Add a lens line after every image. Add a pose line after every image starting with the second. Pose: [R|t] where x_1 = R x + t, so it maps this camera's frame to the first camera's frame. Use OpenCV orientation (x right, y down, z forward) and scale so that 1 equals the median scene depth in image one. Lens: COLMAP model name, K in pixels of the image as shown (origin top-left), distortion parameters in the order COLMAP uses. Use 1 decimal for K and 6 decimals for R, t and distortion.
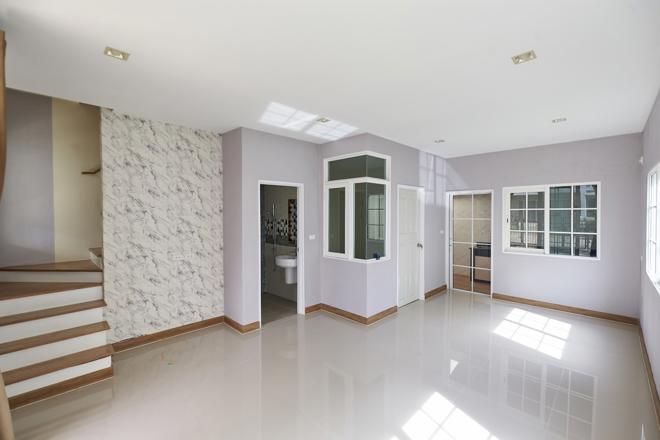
lens RADIAL K [[285.9, 0, 327.9], [0, 285.9, 218.4], [0, 0, 1]] dist [0.000376, 0.001481]
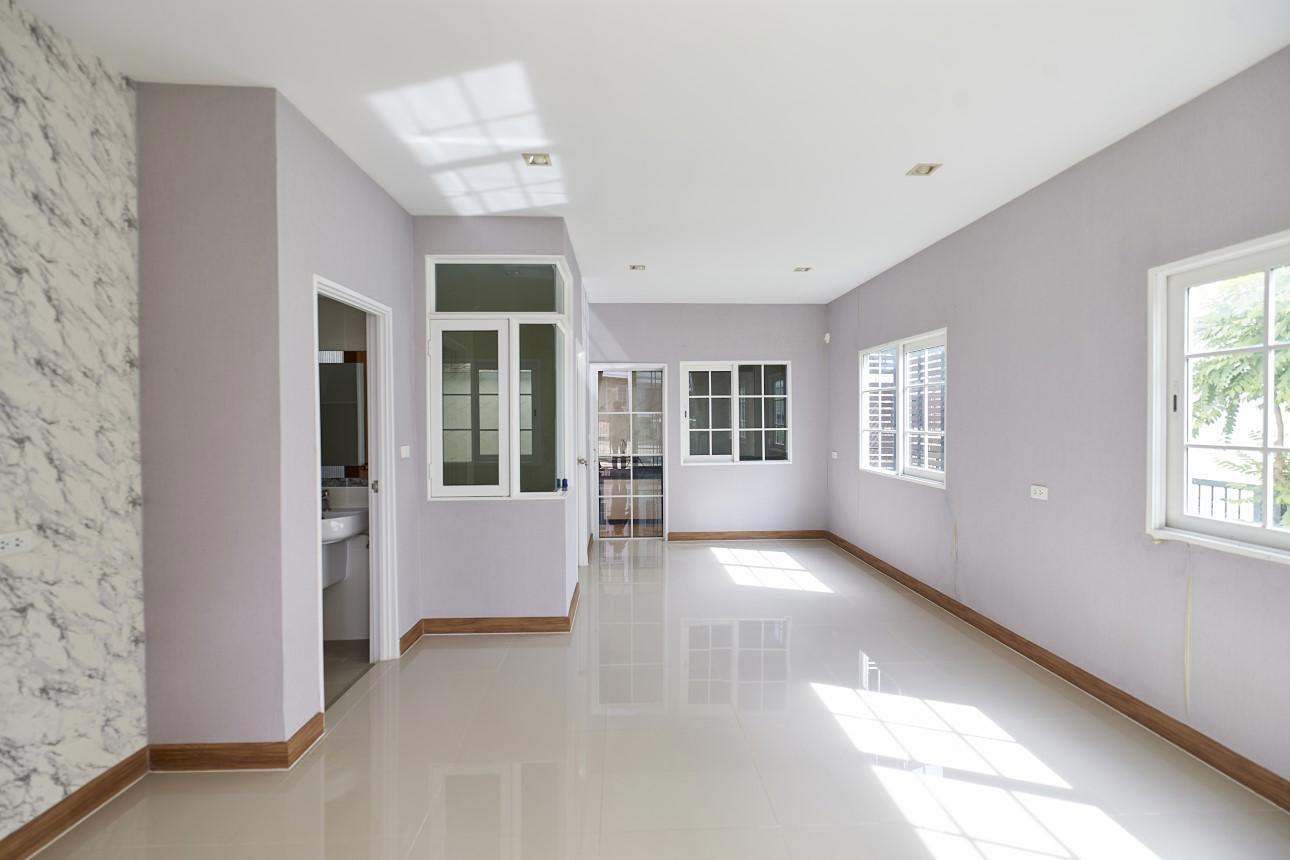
lens RADIAL K [[558.8, 0, 647.1], [0, 558.8, 423.5], [0, 0, 1]] dist [0.000376, 0.001481]
pose [[0.679185, -0.008033, 0.733923, -0.417205], [0.018703, 0.999805, -0.006365, 0.042365], [-0.733729, 0.018050, 0.679202, 0.271494]]
